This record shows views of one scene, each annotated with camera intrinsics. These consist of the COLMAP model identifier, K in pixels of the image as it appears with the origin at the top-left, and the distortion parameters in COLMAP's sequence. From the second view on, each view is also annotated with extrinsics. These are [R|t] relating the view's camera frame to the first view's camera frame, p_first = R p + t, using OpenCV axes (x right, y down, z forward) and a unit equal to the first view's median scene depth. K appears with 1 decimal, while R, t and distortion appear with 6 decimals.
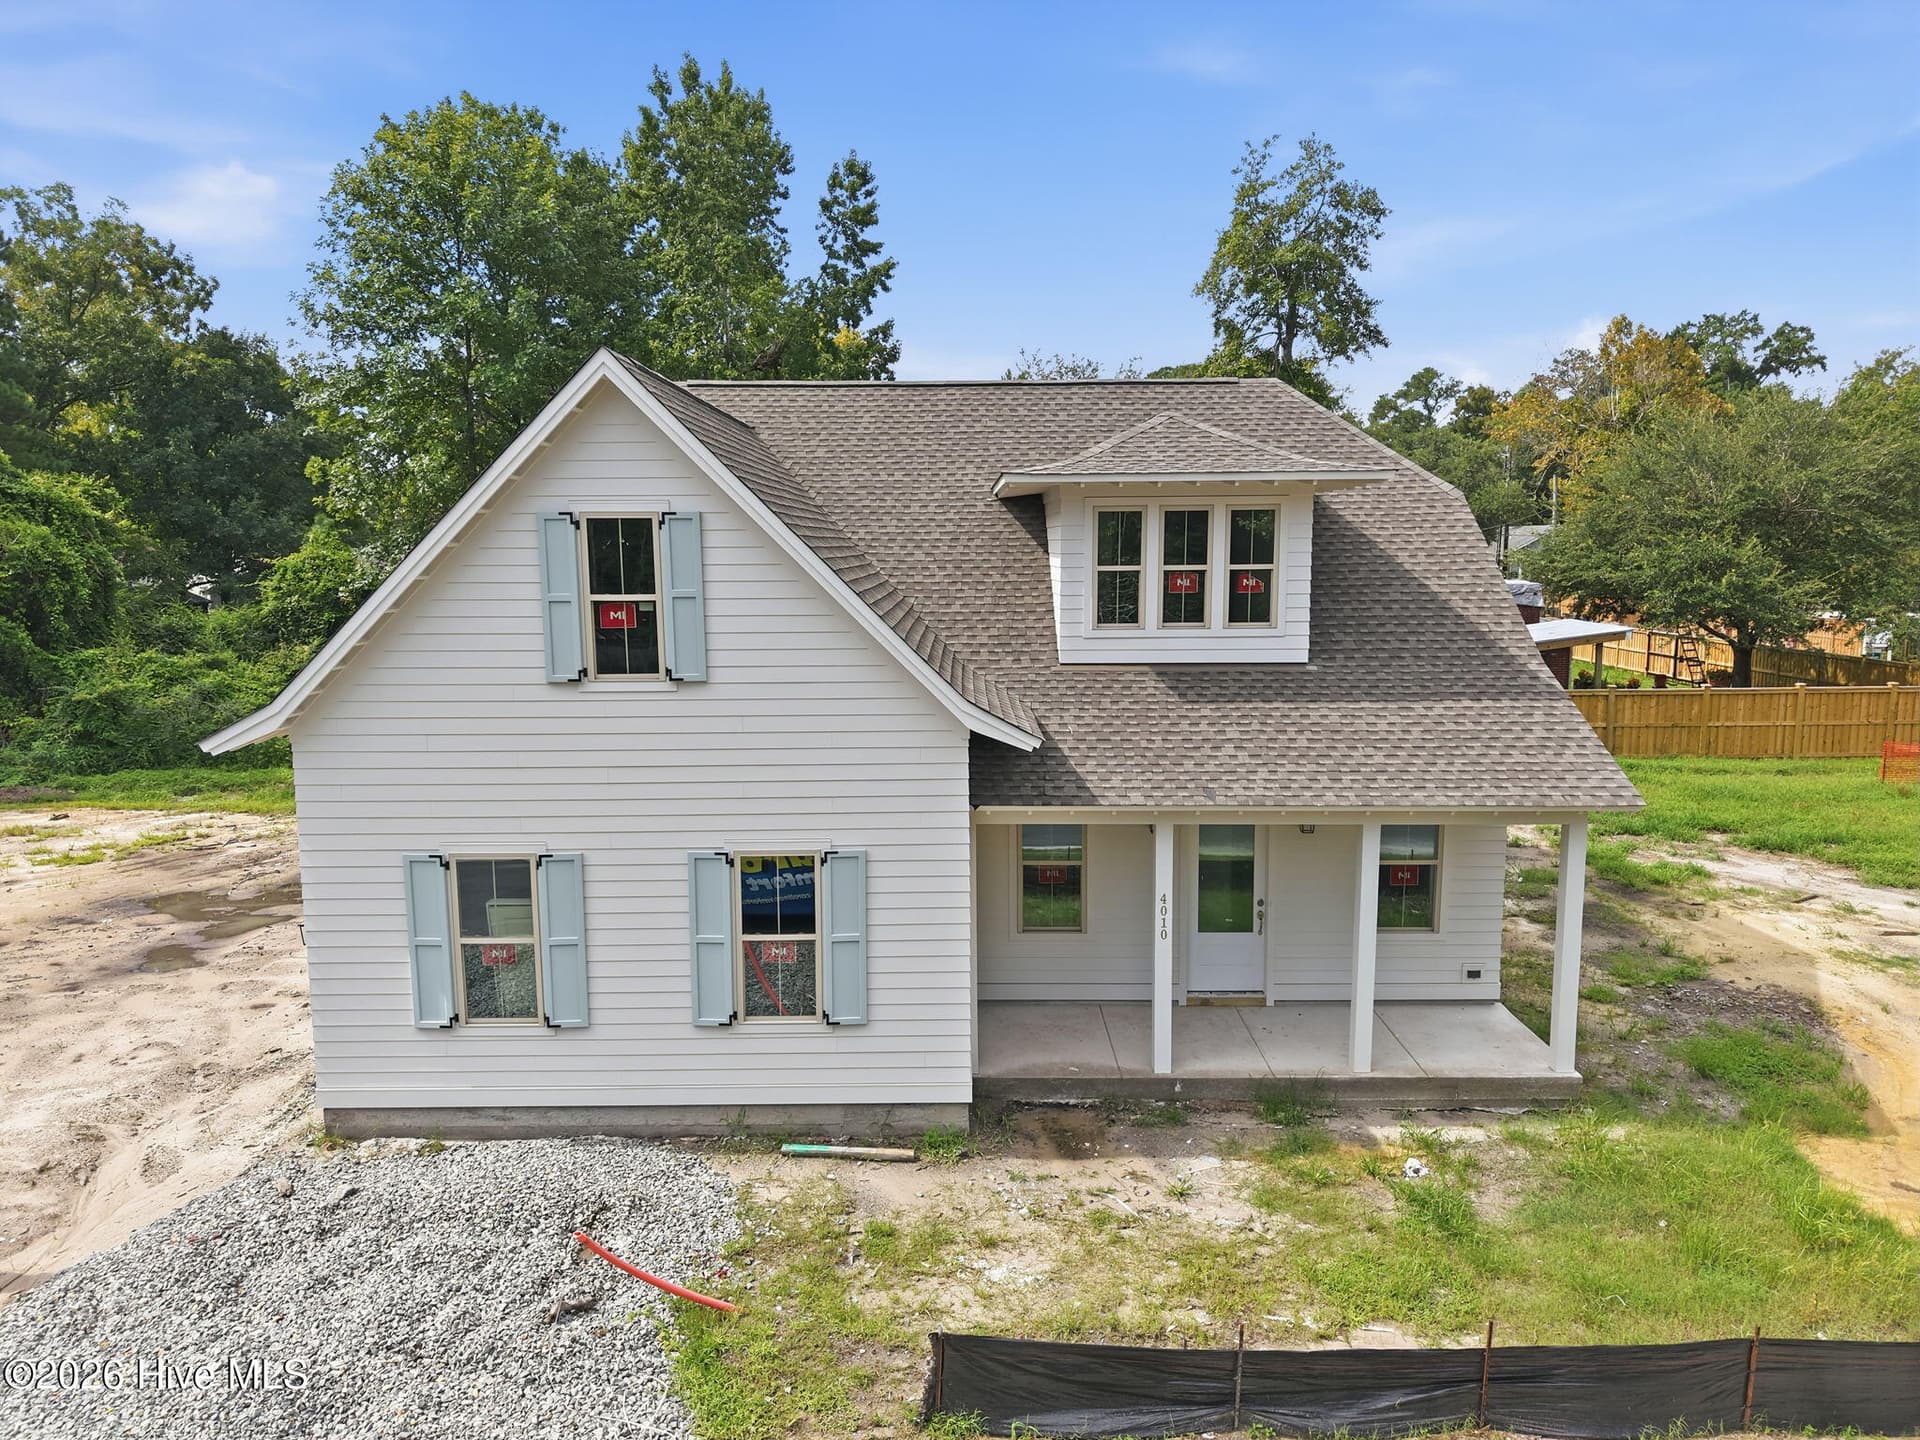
lens RADIAL K [[1276.7, 0, 955.8], [0, 1276.7, 709.5], [0, 0, 1]] dist [0.017083, -0.006961]
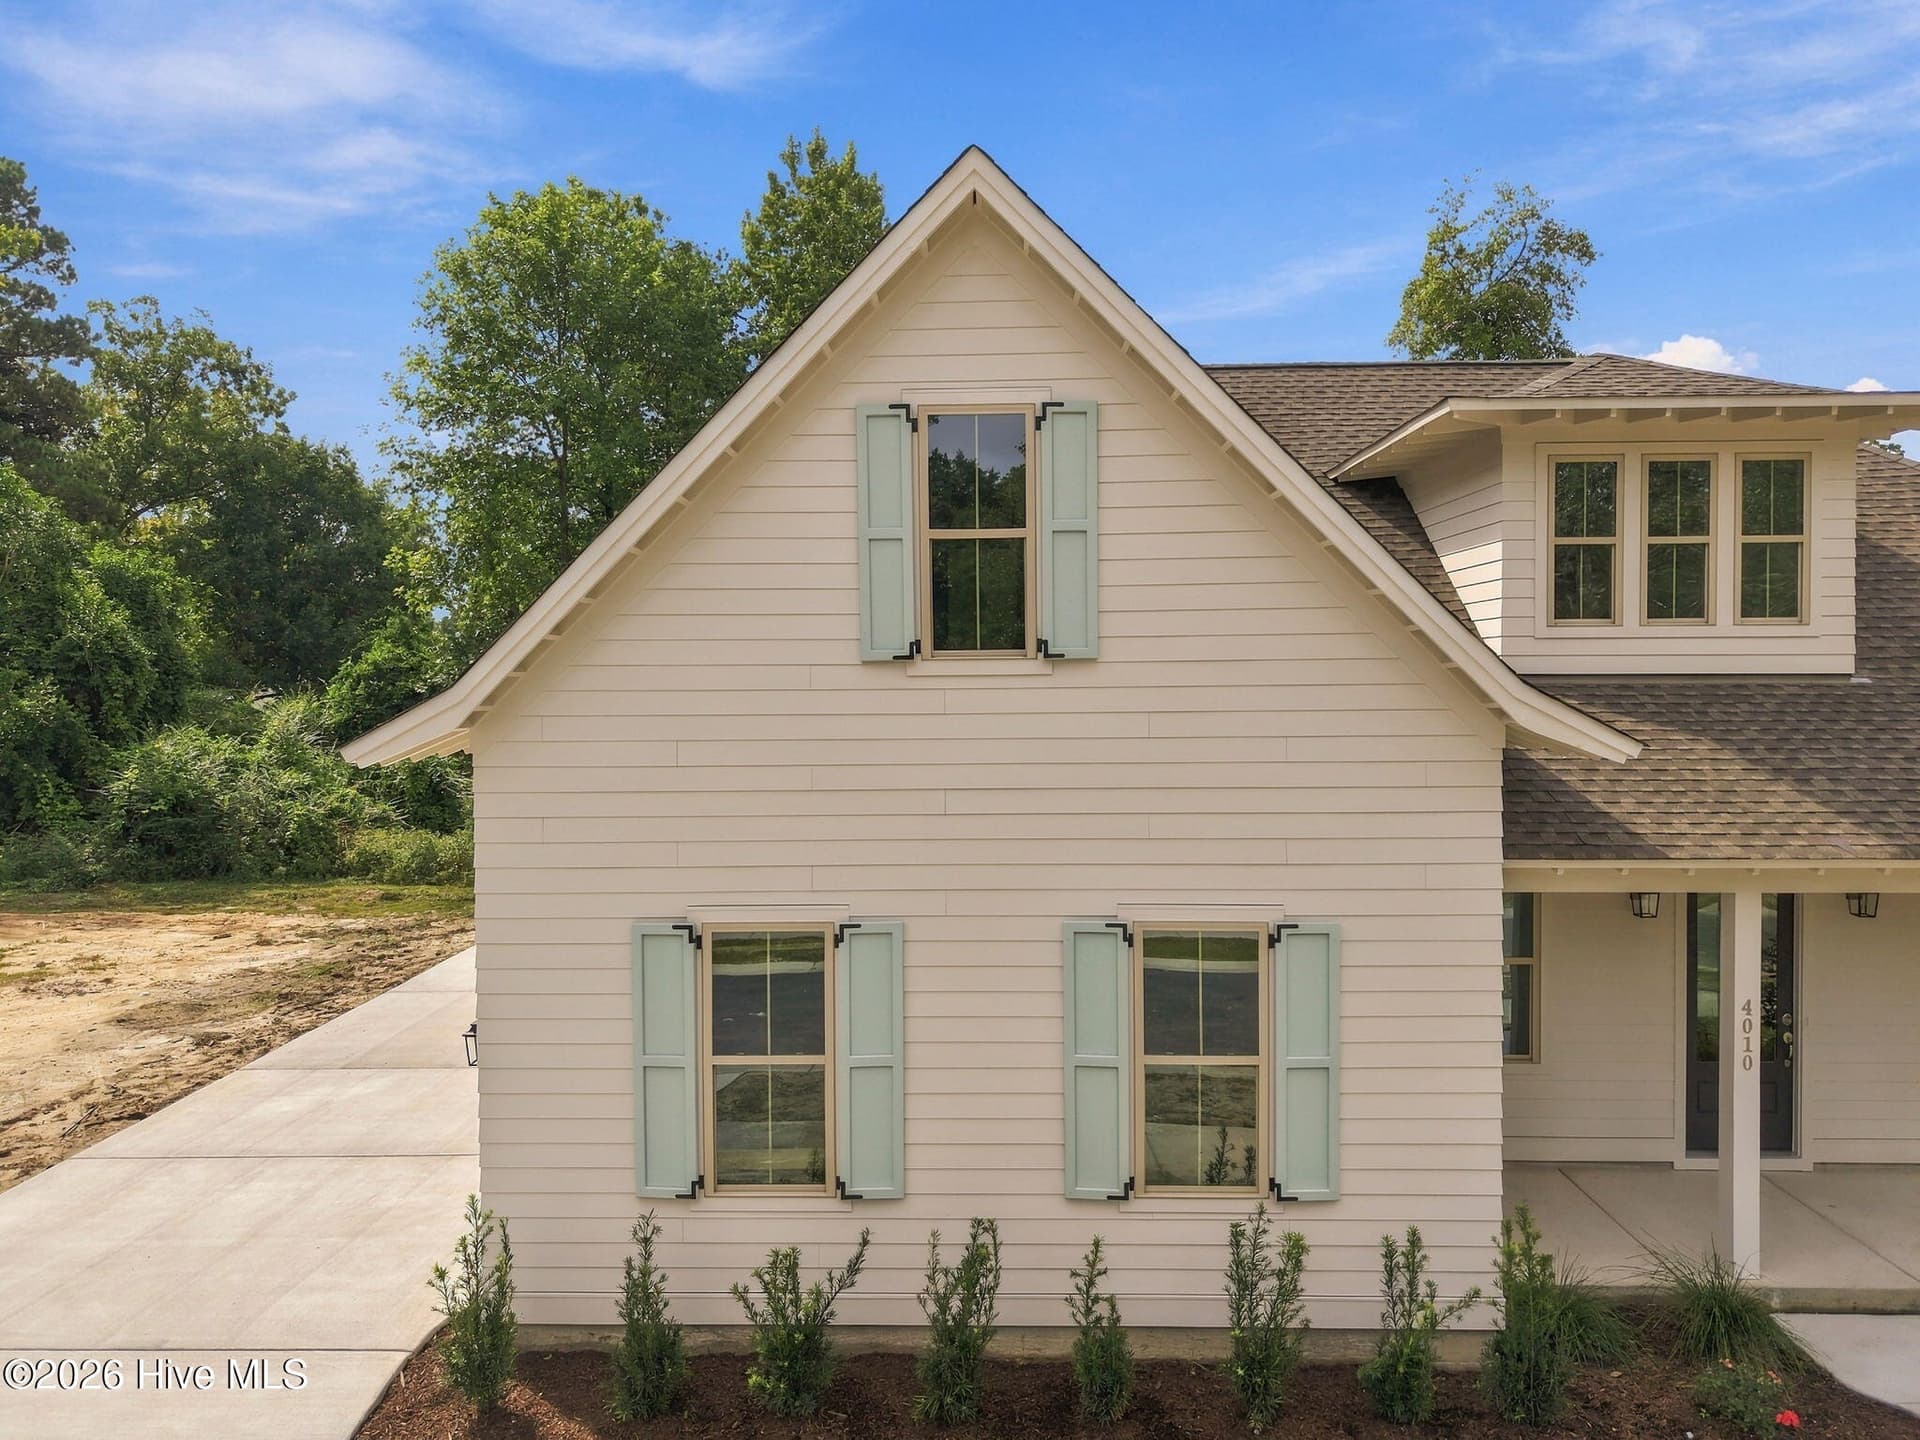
lens RADIAL K [[1276.7, 0, 955.8], [0, 1276.7, 709.5], [0, 0, 1]] dist [0.017083, -0.006961]
pose [[0.999613, -0.000706, -0.027808, -0.223913], [-0.002240, 0.994387, -0.105779, 0.065750], [0.027726, 0.105801, 0.994001, 0.307901]]
